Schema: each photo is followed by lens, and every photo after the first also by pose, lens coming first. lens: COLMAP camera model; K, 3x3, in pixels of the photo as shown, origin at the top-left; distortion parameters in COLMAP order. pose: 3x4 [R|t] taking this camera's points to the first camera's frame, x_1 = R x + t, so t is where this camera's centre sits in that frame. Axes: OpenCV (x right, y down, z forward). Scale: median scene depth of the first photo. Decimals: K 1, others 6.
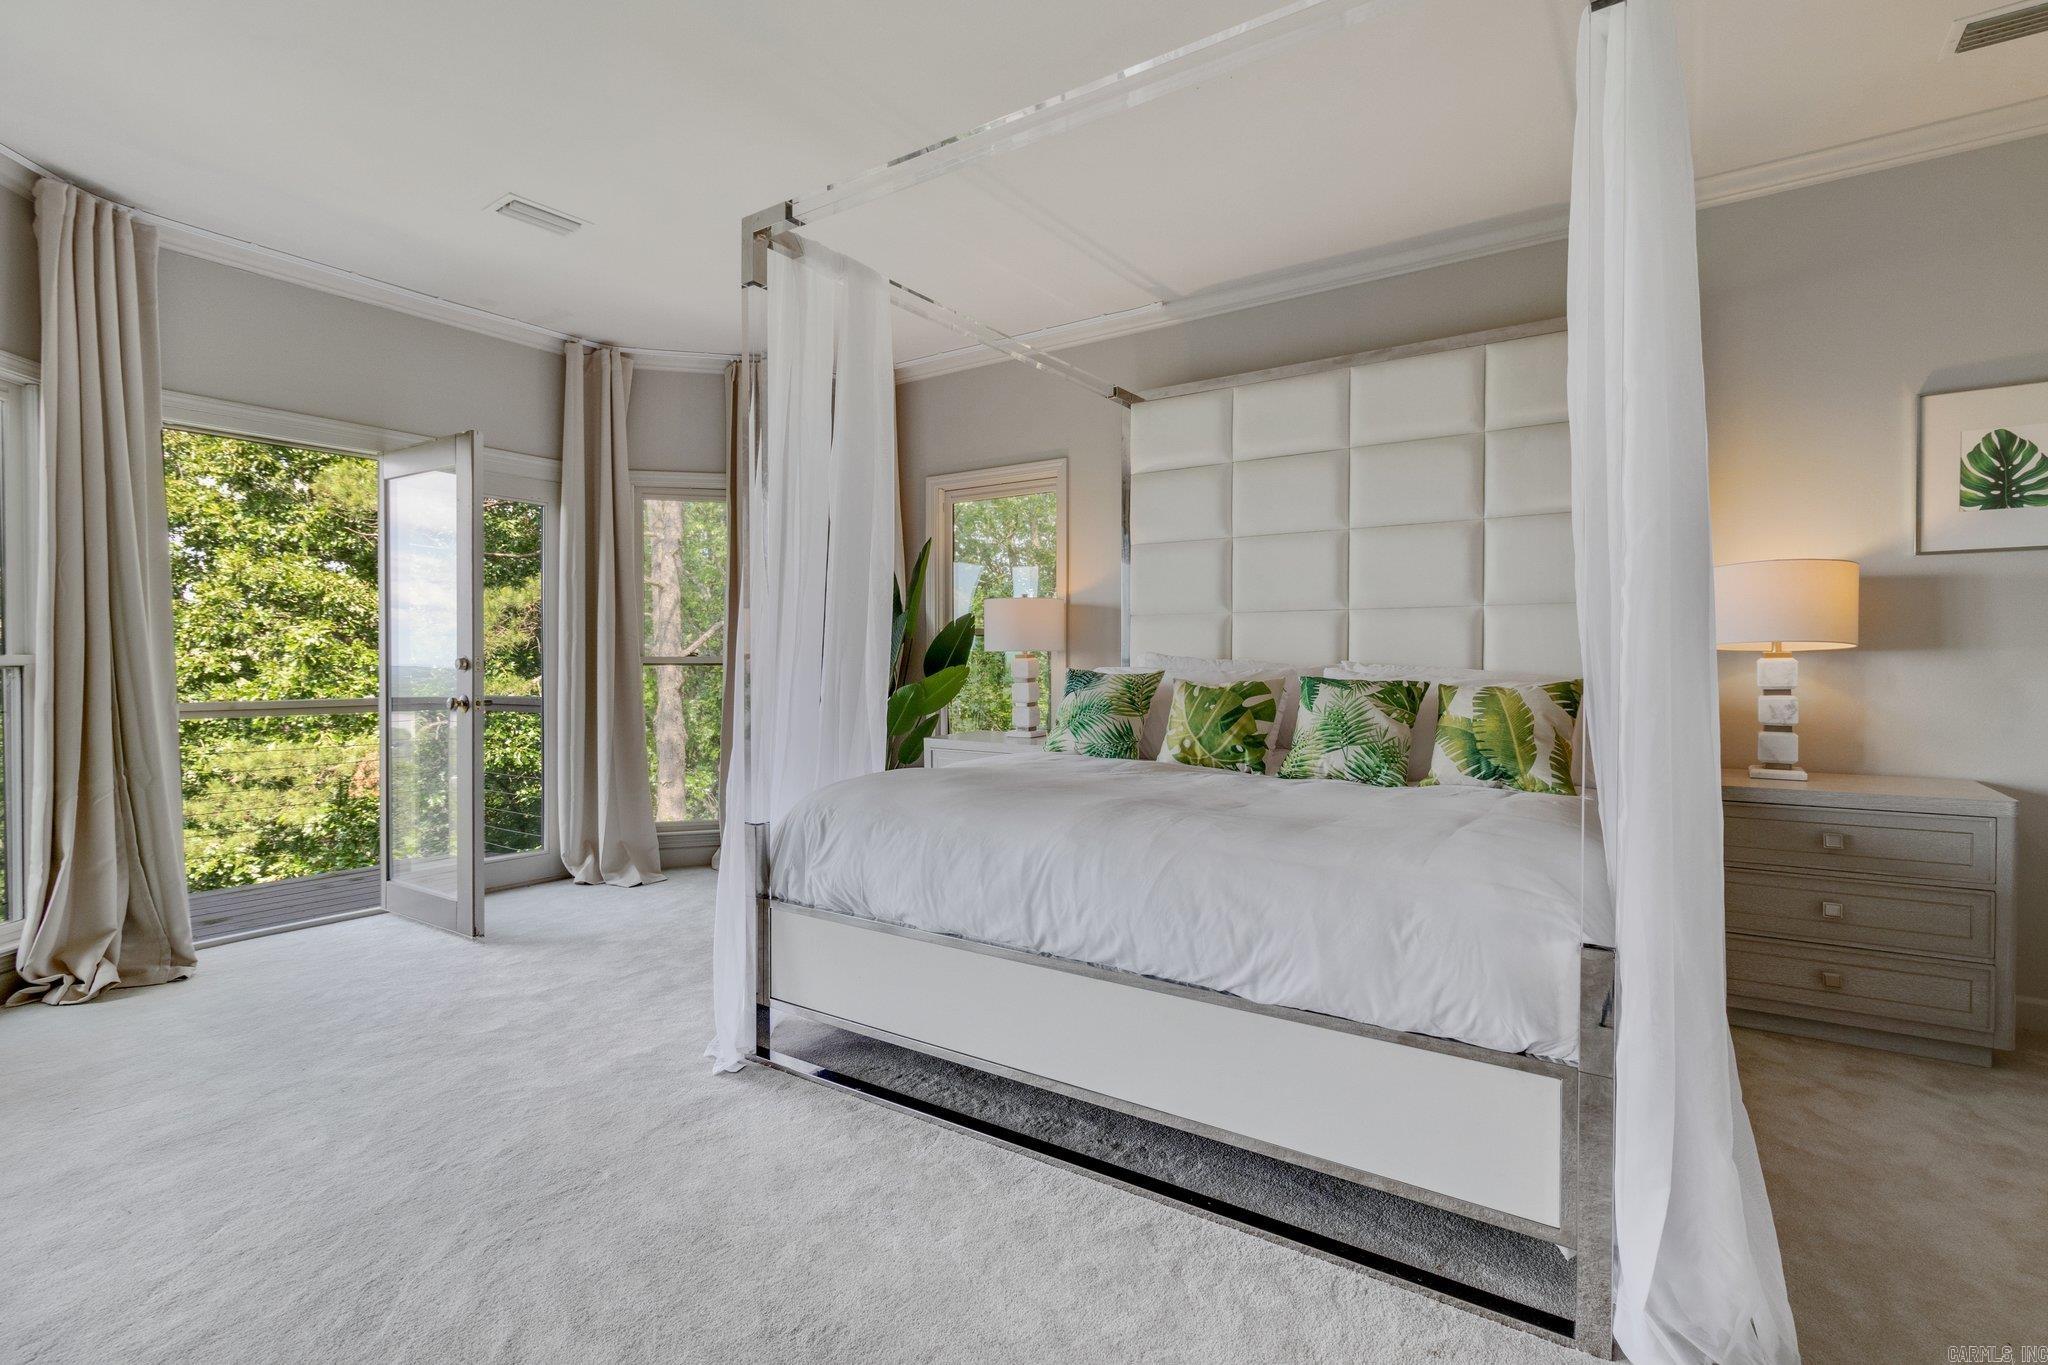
lens RADIAL K [[943.9, 0, 1027.7], [0, 943.9, 673.2], [0, 0, 1]] dist [0.002559, 0.001254]
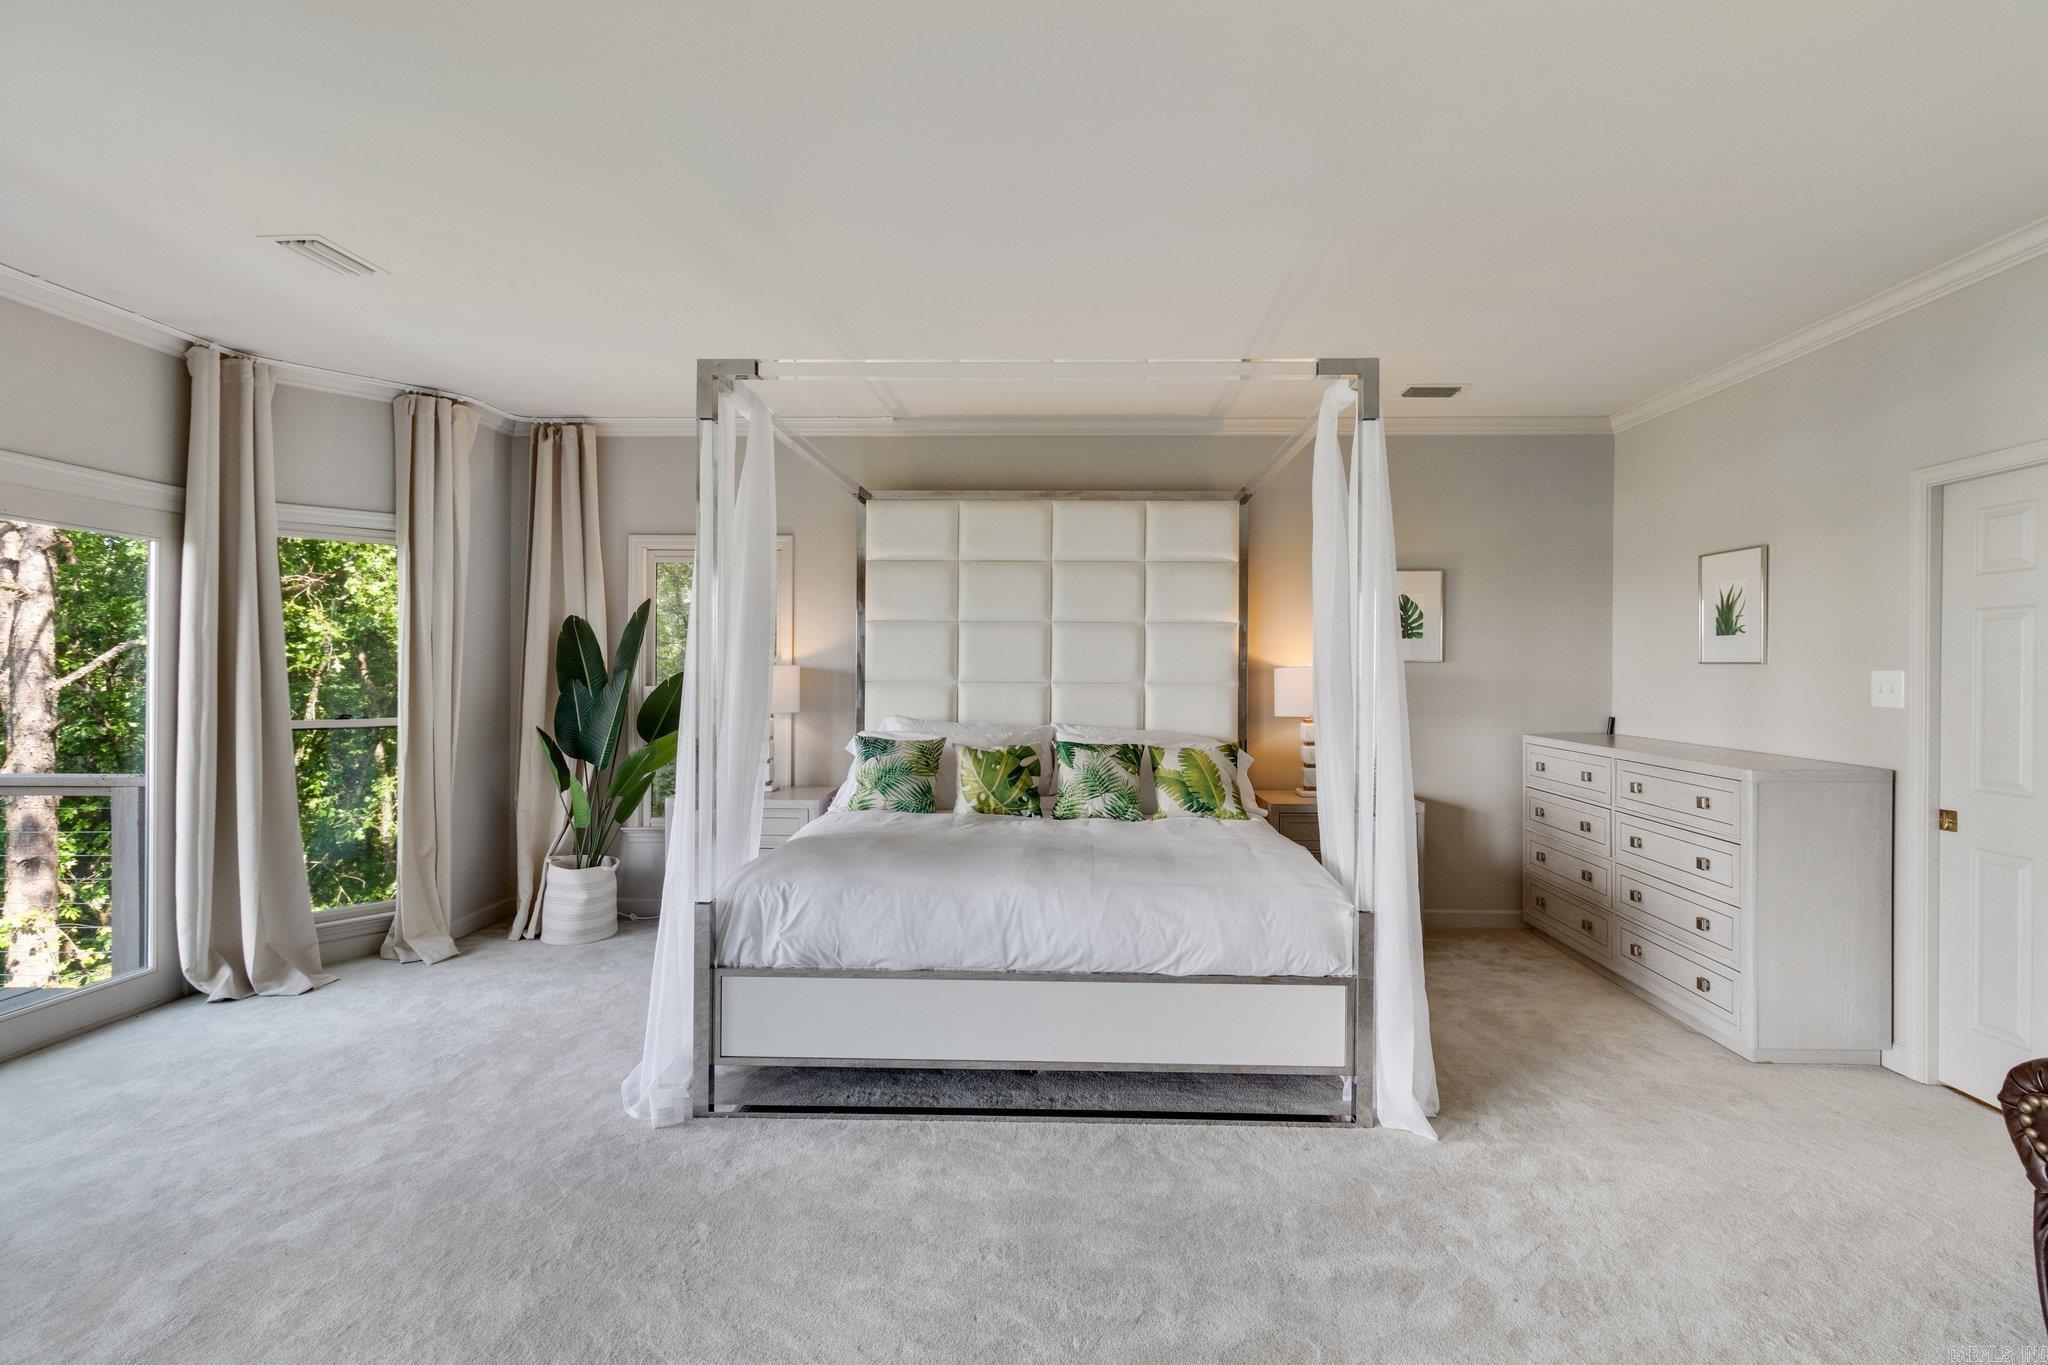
lens RADIAL K [[943.9, 0, 1015.4], [0, 943.9, 678.2], [0, 0, 1]] dist [0.002559, 0.001254]
pose [[0.848749, -0.001851, 0.528793, -0.504832], [0.003226, 0.999993, -0.001679, -0.090528], [-0.528787, 0.003131, 0.848749, -0.121479]]
